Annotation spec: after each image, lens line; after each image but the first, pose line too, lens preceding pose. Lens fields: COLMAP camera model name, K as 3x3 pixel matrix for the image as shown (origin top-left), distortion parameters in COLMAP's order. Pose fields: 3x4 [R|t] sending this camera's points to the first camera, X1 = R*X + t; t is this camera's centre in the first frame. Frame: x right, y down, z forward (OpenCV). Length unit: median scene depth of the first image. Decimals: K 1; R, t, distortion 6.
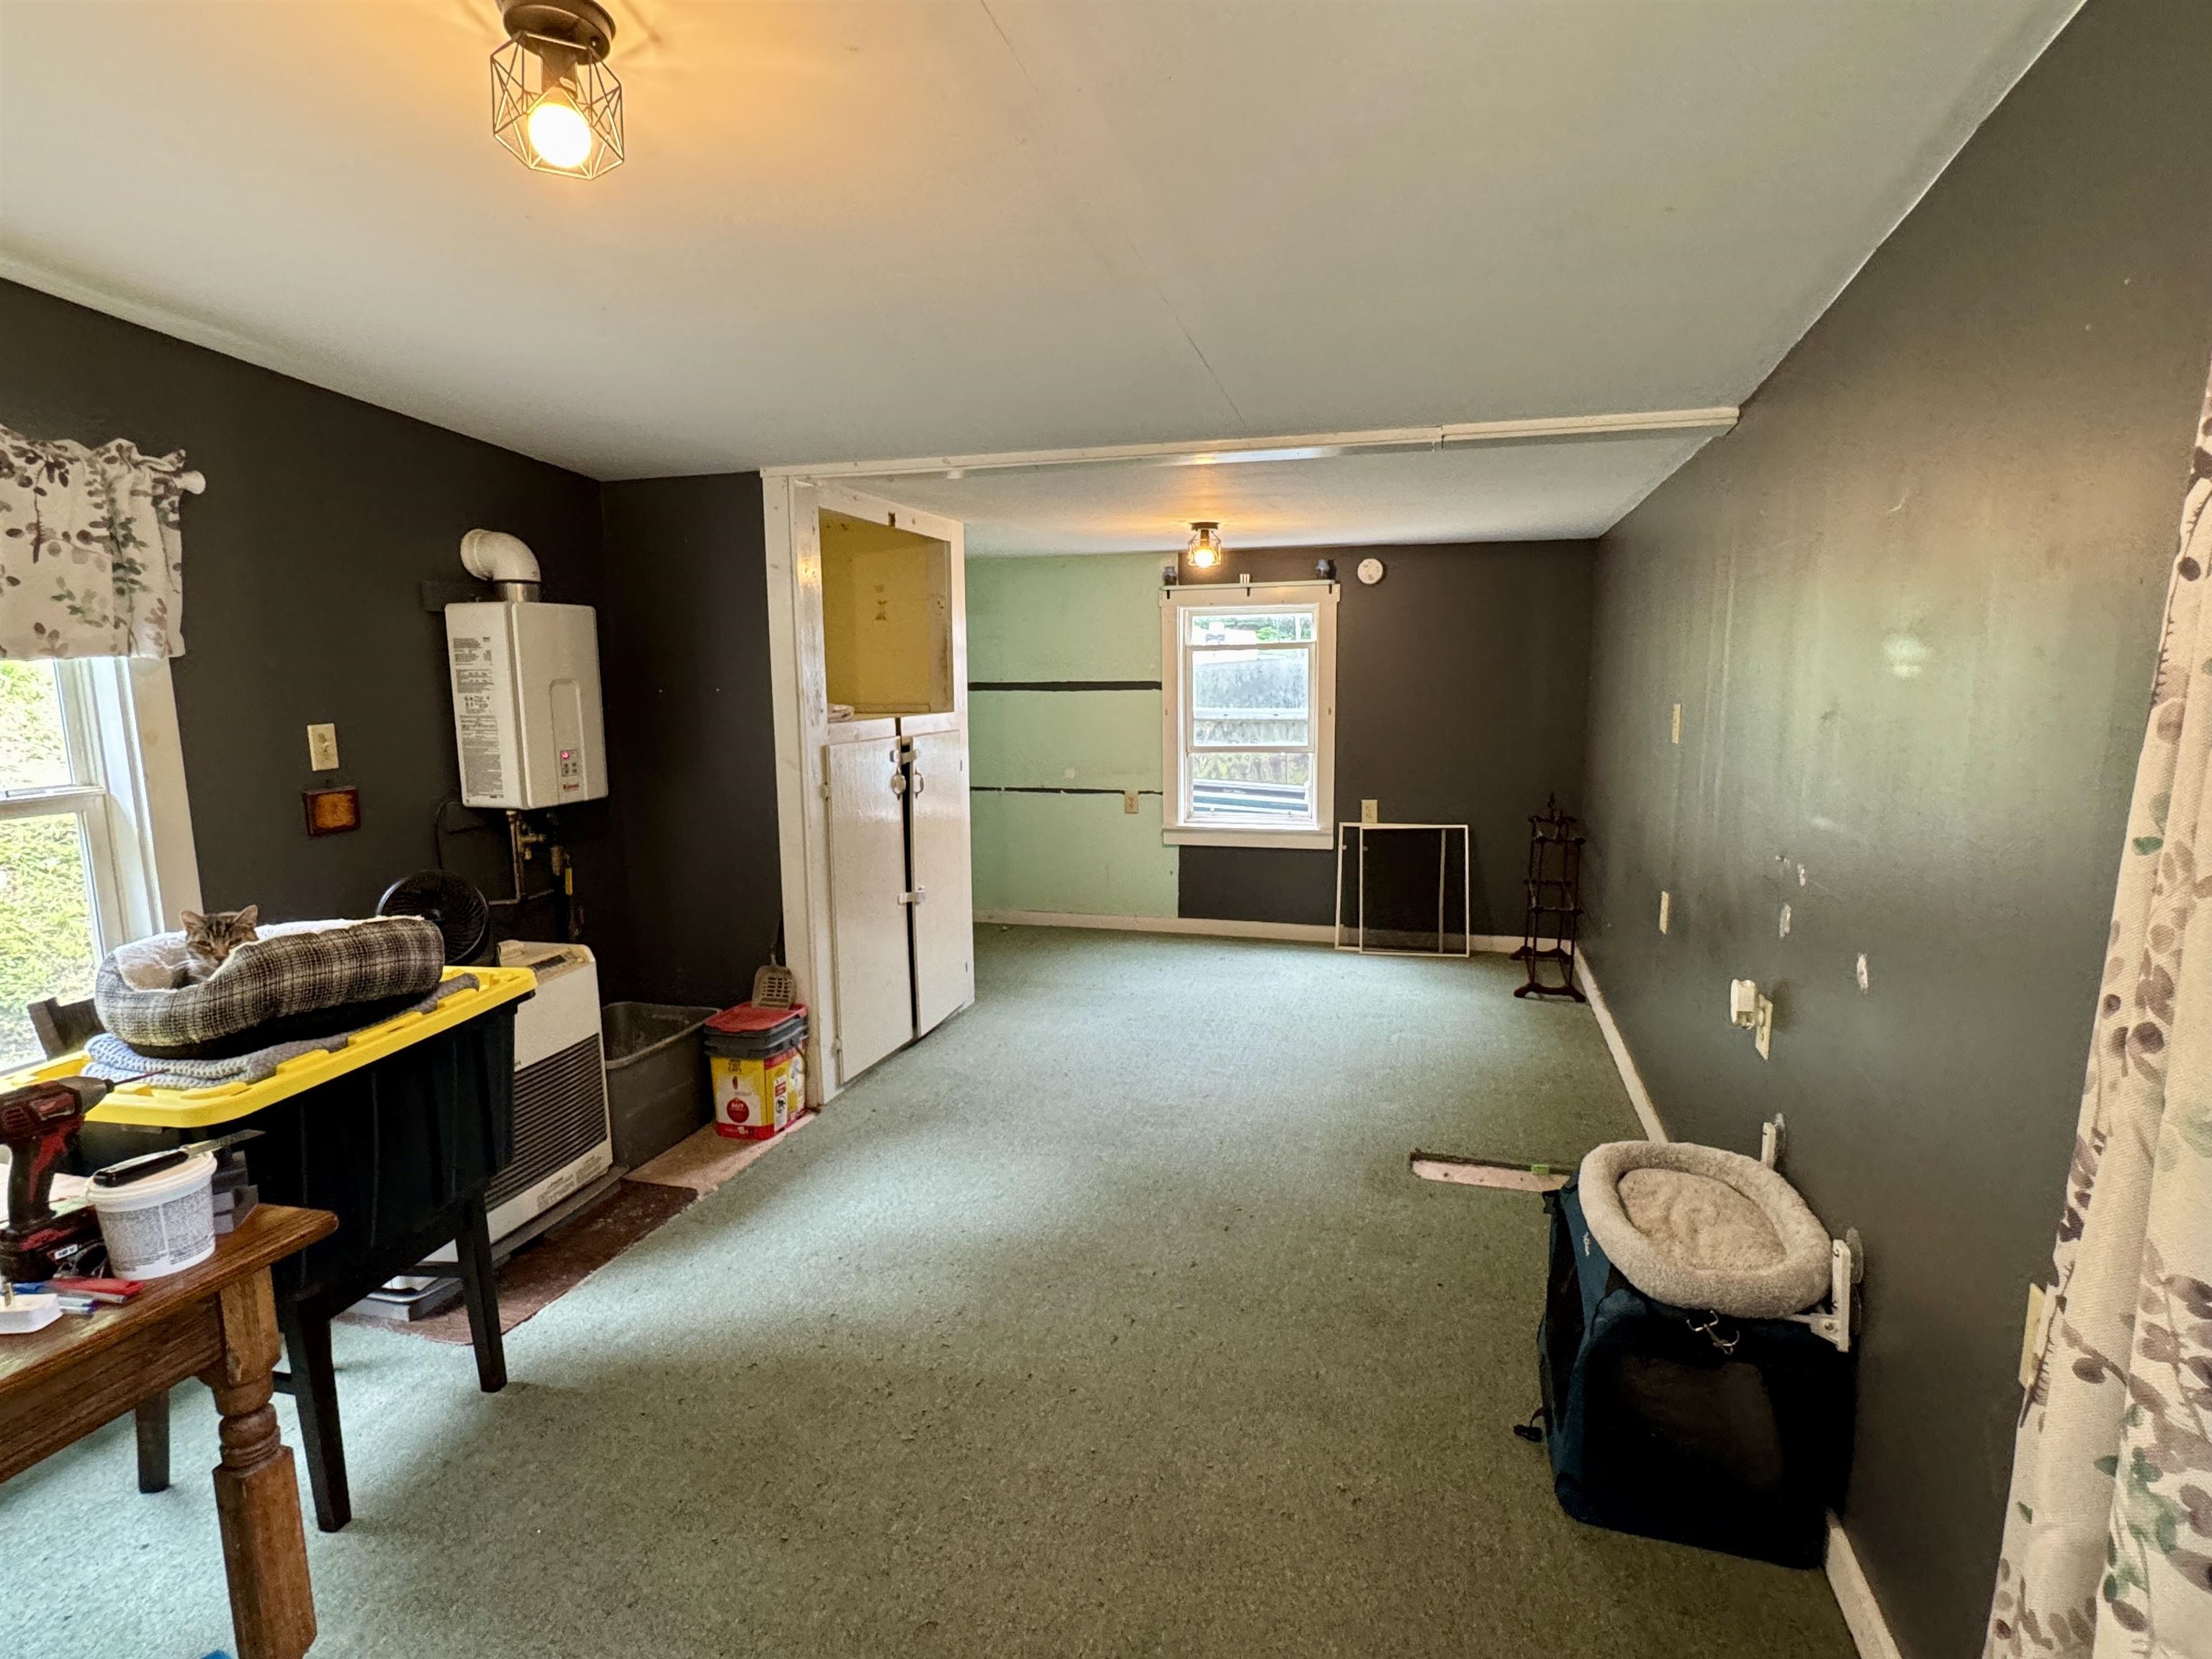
lens RADIAL K [[1149.2, 0, 1102.3], [0, 1149.2, 838.5], [0, 0, 1]] dist [0.015268, -0.010690]
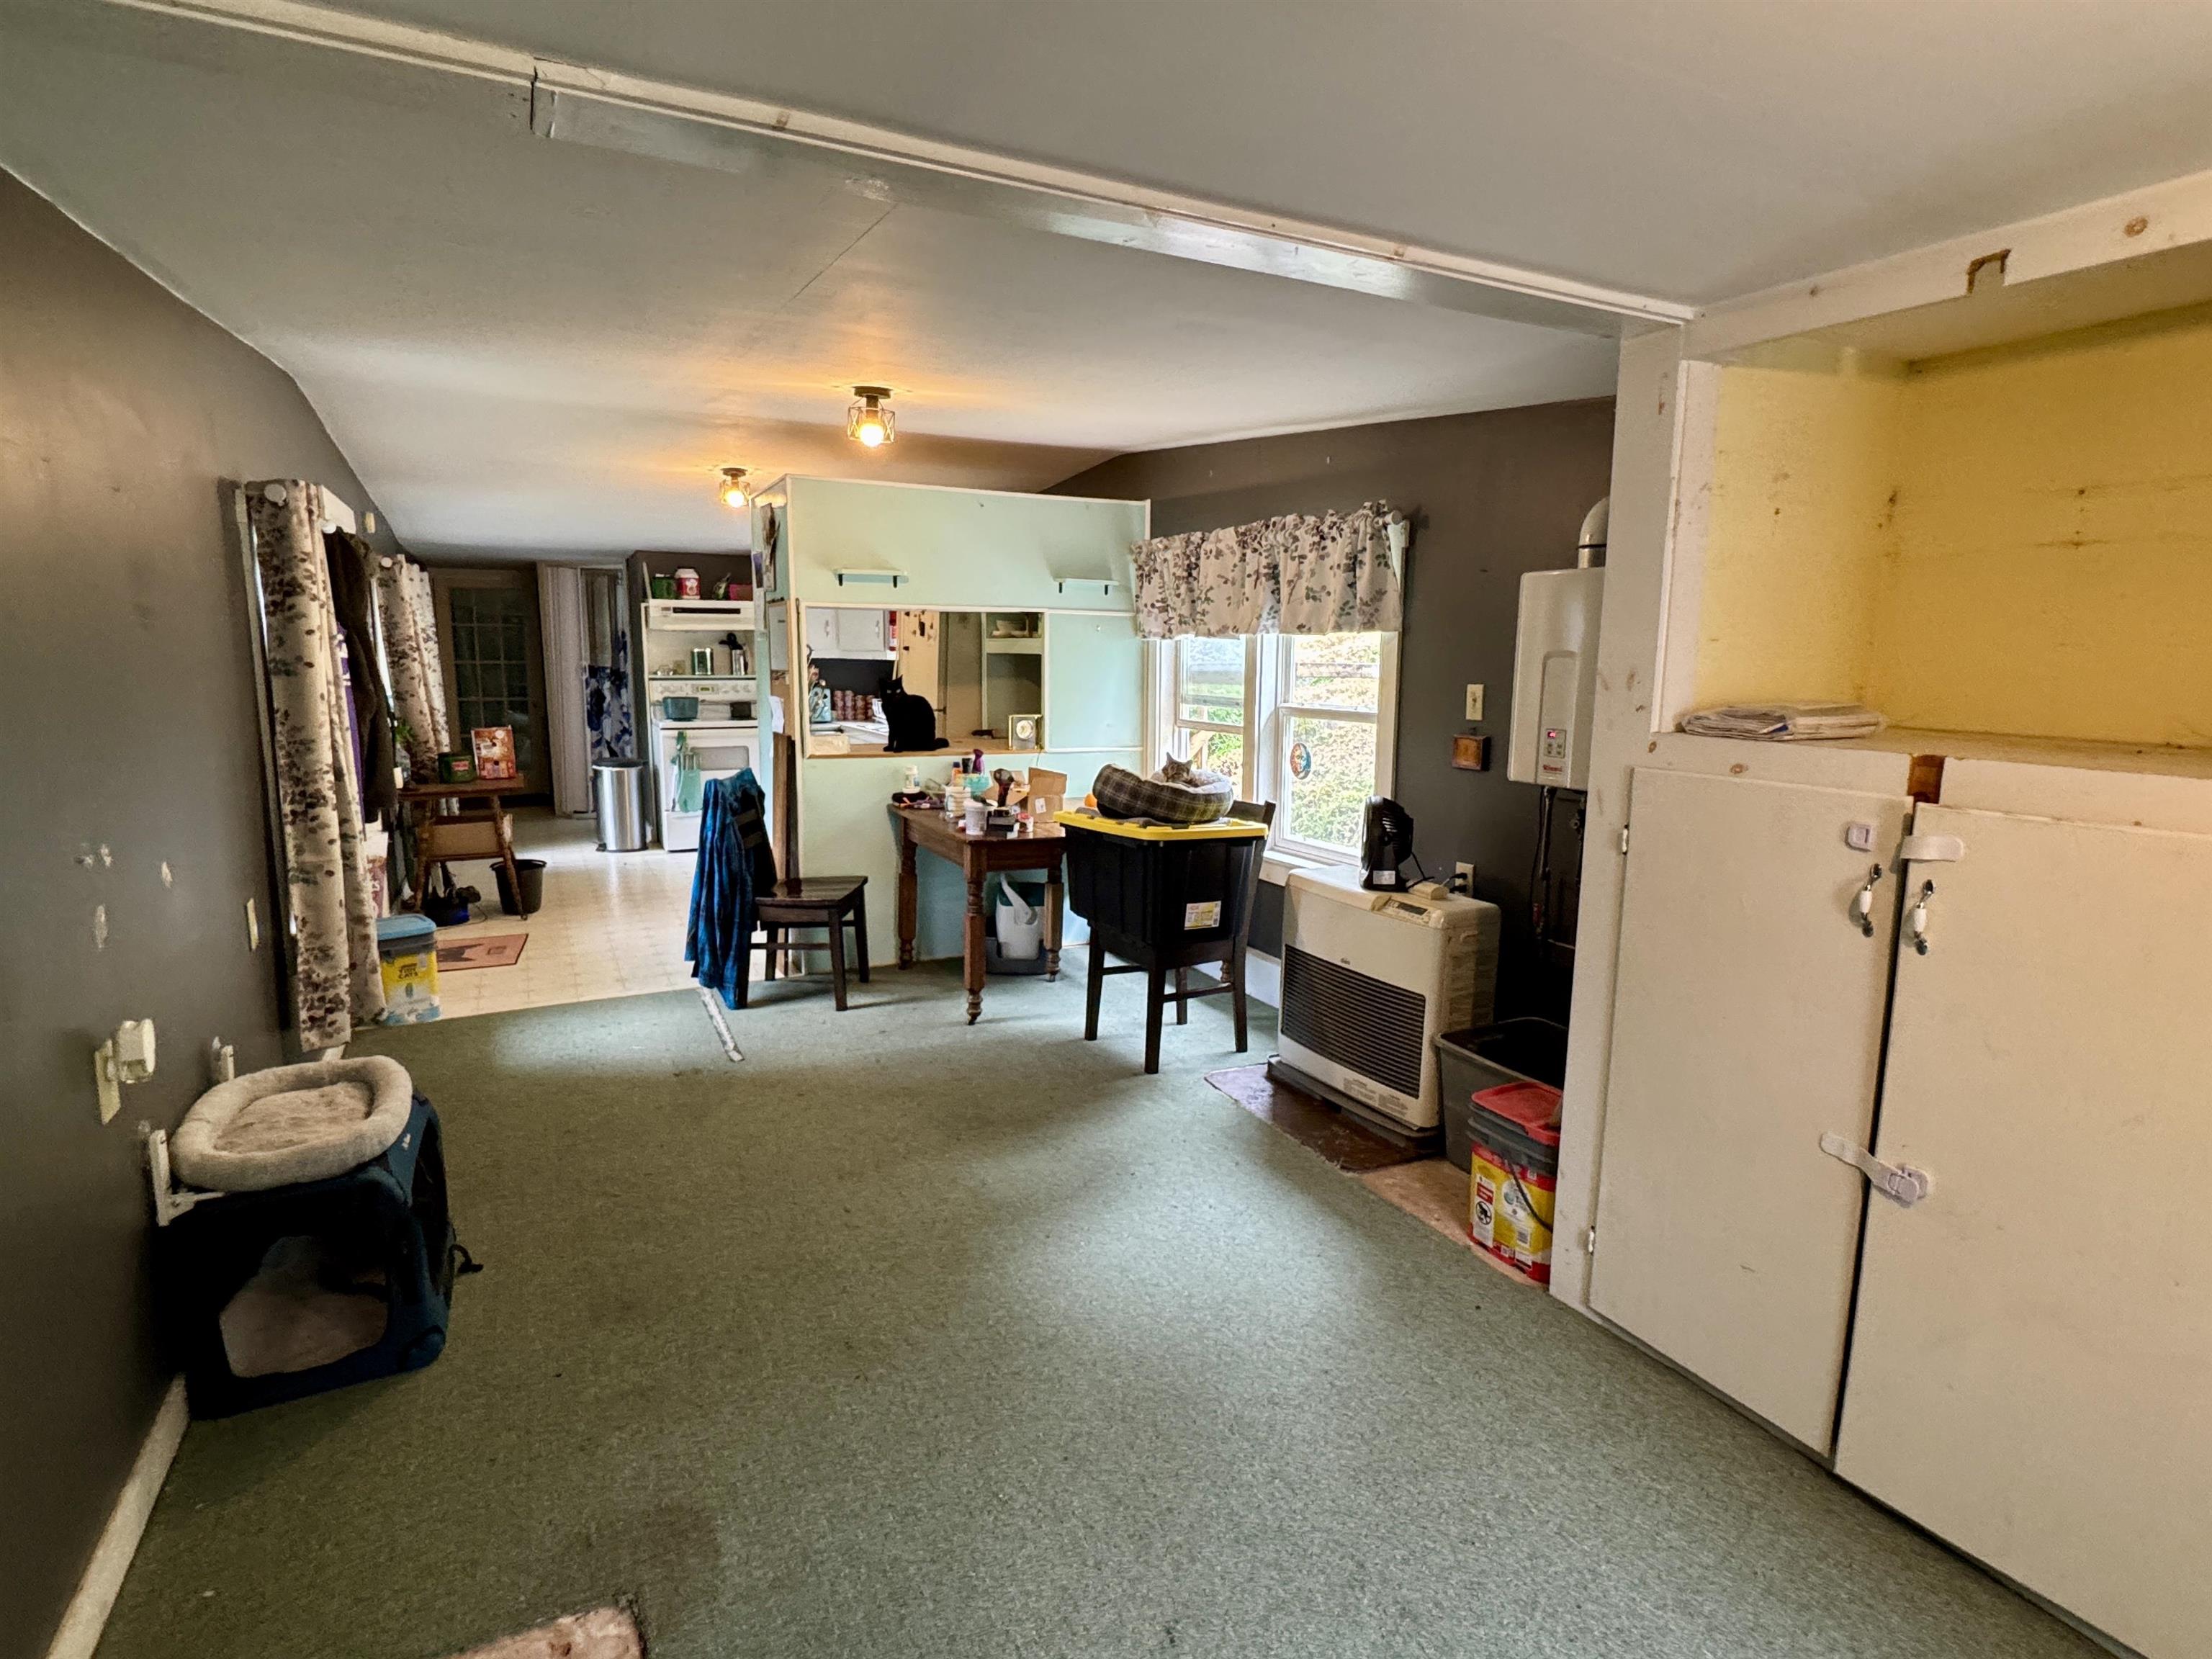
lens RADIAL K [[1149.2, 0, 1102.3], [0, 1149.2, 838.5], [0, 0, 1]] dist [0.015268, -0.010690]
pose [[-0.729203, 0.113443, -0.674828, 0.245938], [-0.099884, 0.957955, 0.268970, -0.116917], [0.676968, 0.263539, -0.687213, 0.810859]]
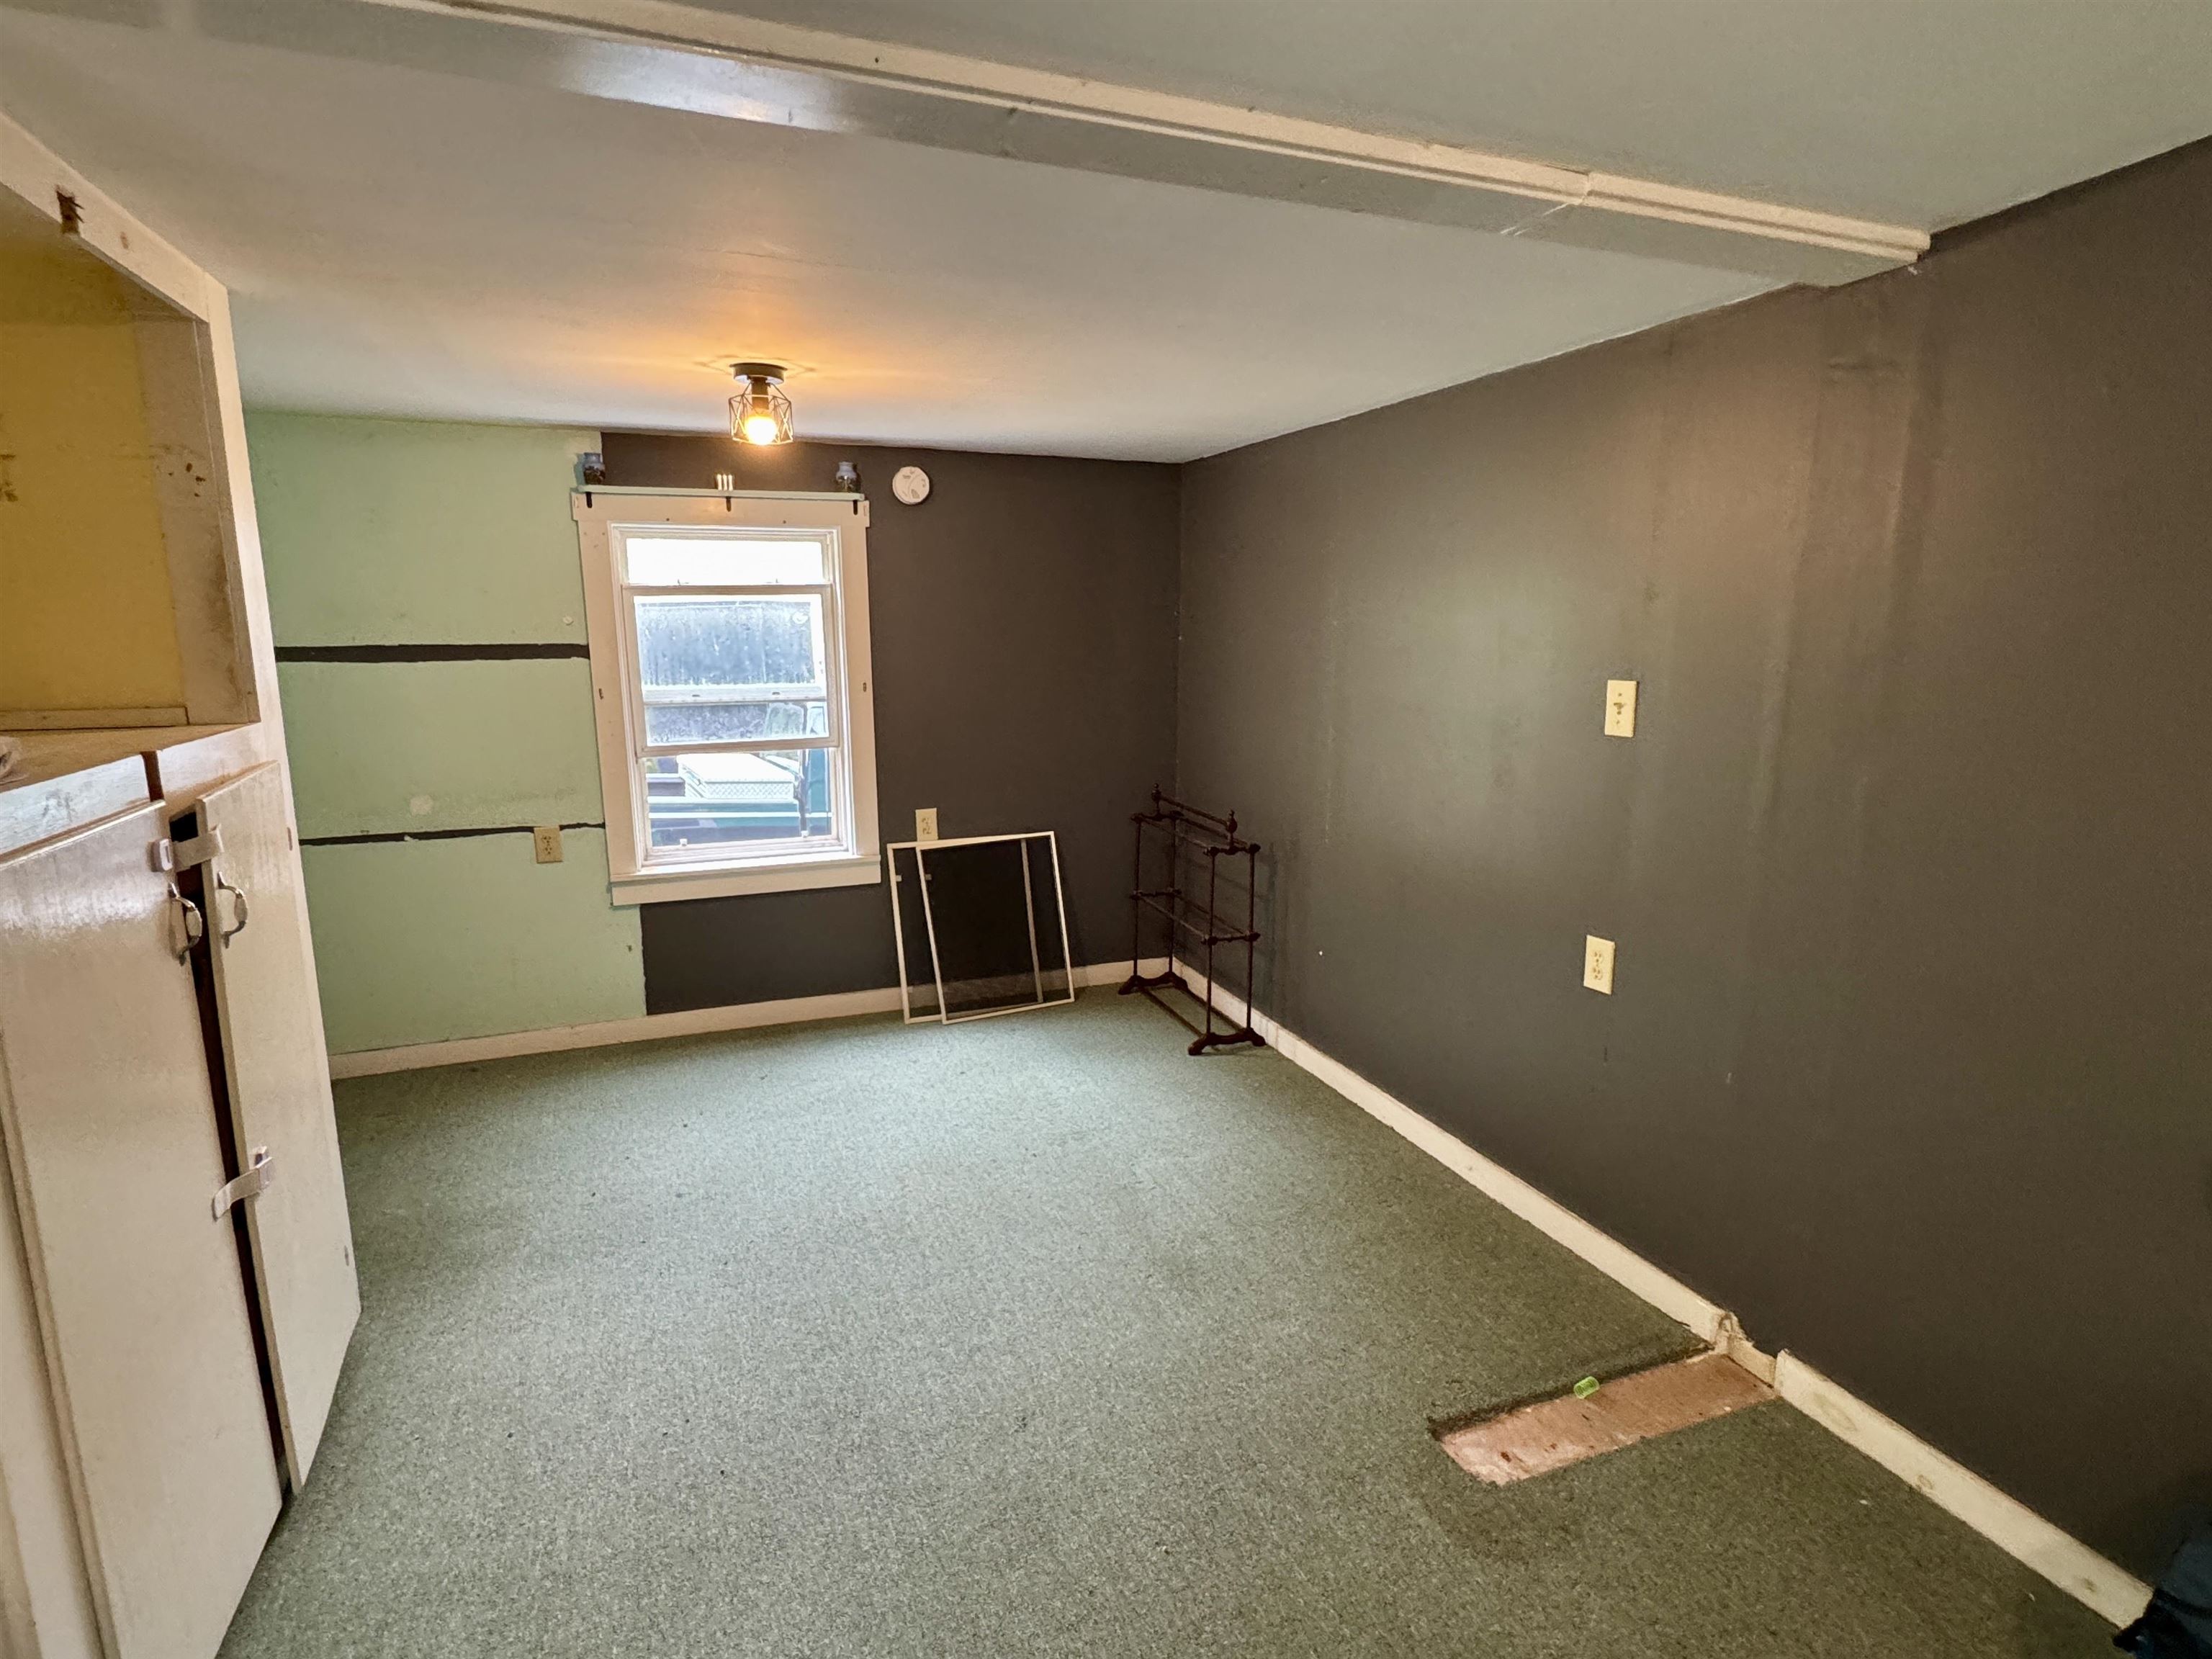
lens RADIAL K [[1149.2, 0, 1102.3], [0, 1149.2, 838.5], [0, 0, 1]] dist [0.015268, -0.010690]
pose [[0.789130, -0.108314, 0.604600, -0.121281], [0.083986, 0.994111, 0.068476, -0.056707], [-0.608457, -0.003258, 0.793580, 0.372419]]
